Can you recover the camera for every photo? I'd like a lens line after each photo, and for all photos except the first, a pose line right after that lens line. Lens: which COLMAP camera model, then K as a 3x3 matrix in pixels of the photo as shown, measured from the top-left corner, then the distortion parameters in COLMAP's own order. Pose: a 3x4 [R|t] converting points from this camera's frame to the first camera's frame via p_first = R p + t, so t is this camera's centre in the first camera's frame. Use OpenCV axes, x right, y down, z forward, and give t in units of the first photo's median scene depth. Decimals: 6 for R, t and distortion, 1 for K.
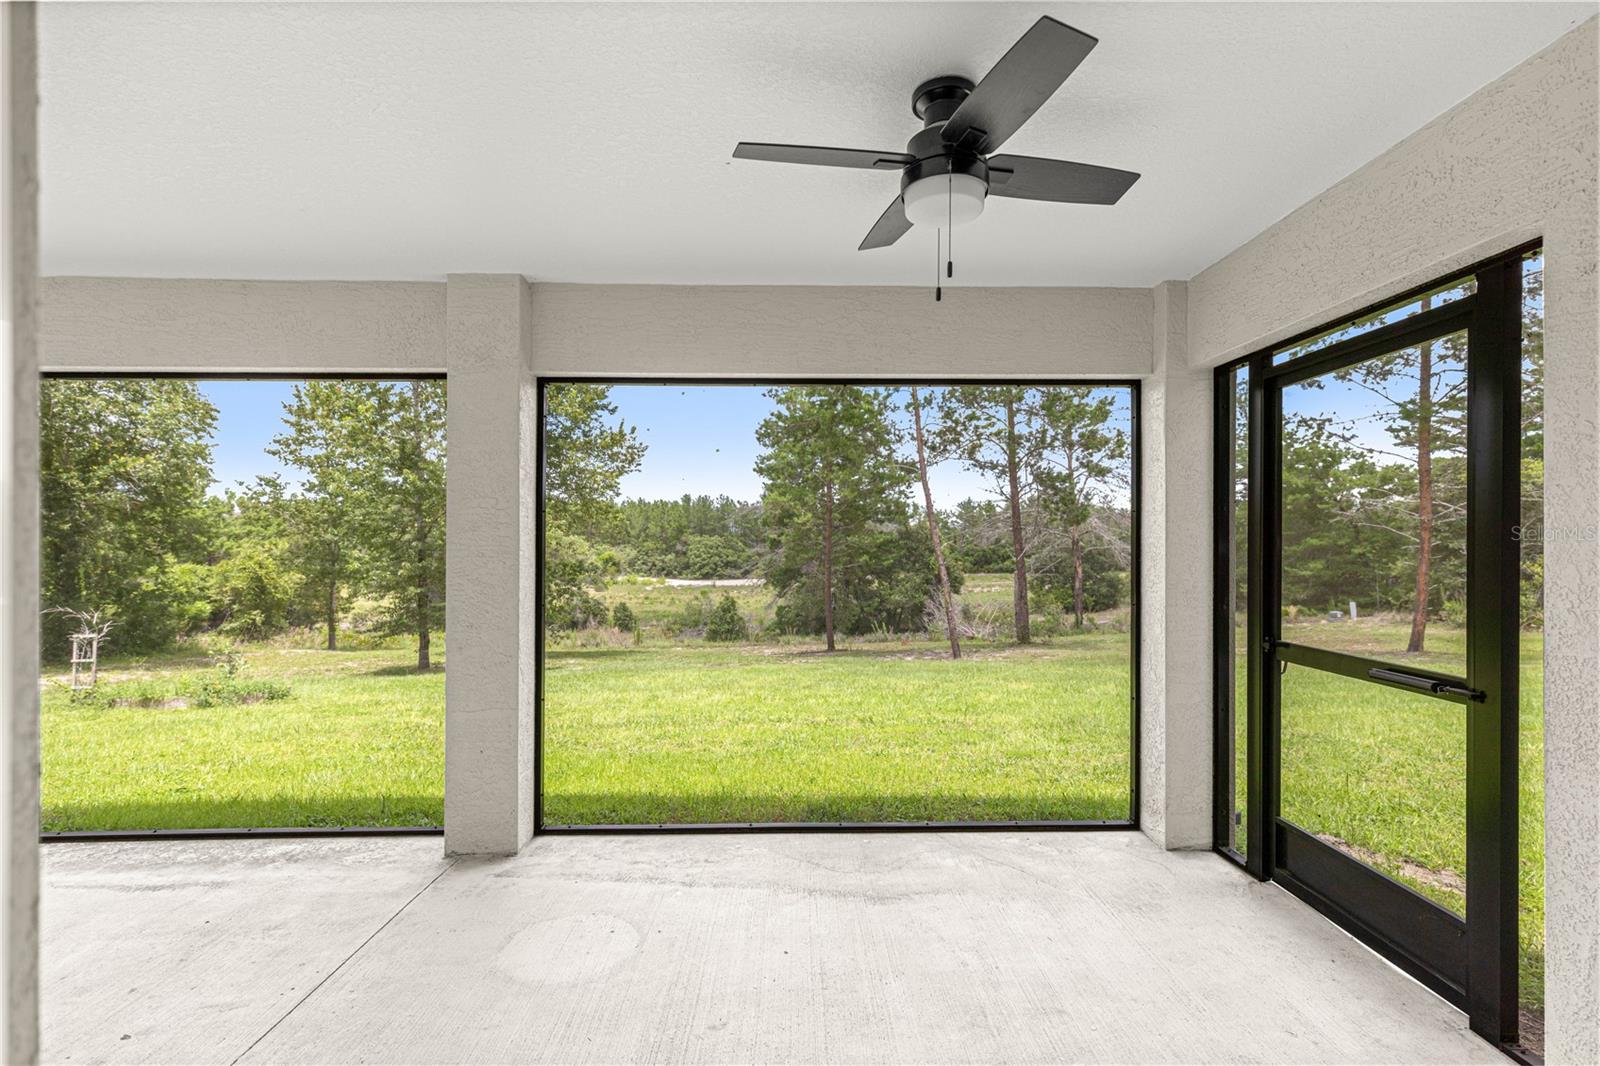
lens RADIAL K [[719.5, 0, 814.1], [0, 719.5, 542.3], [0, 0, 1]] dist [0.012546, -0.002099]
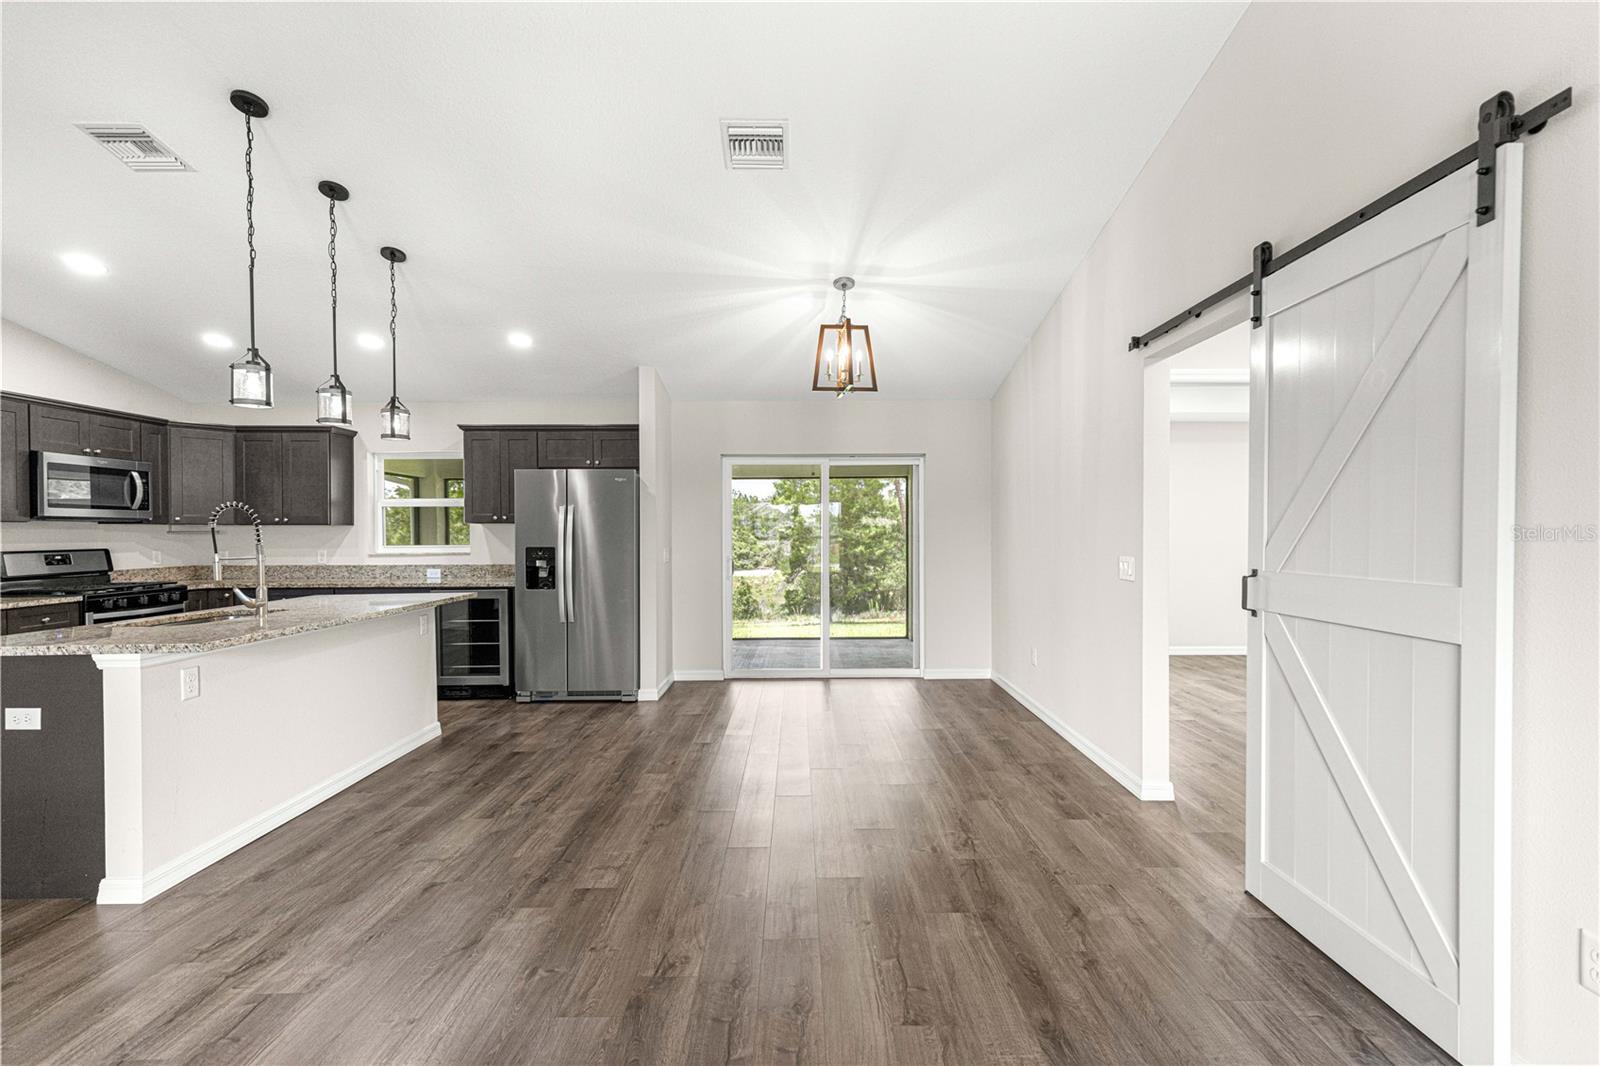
lens RADIAL K [[719.5, 0, 802.8], [0, 719.5, 541.2], [0, 0, 1]] dist [0.012546, -0.002099]
pose [[0.999483, -0.007143, -0.031350, 0.022512], [0.007433, 0.999931, 0.009140, -0.000307], [0.031283, -0.009368, 0.999467, -0.303546]]
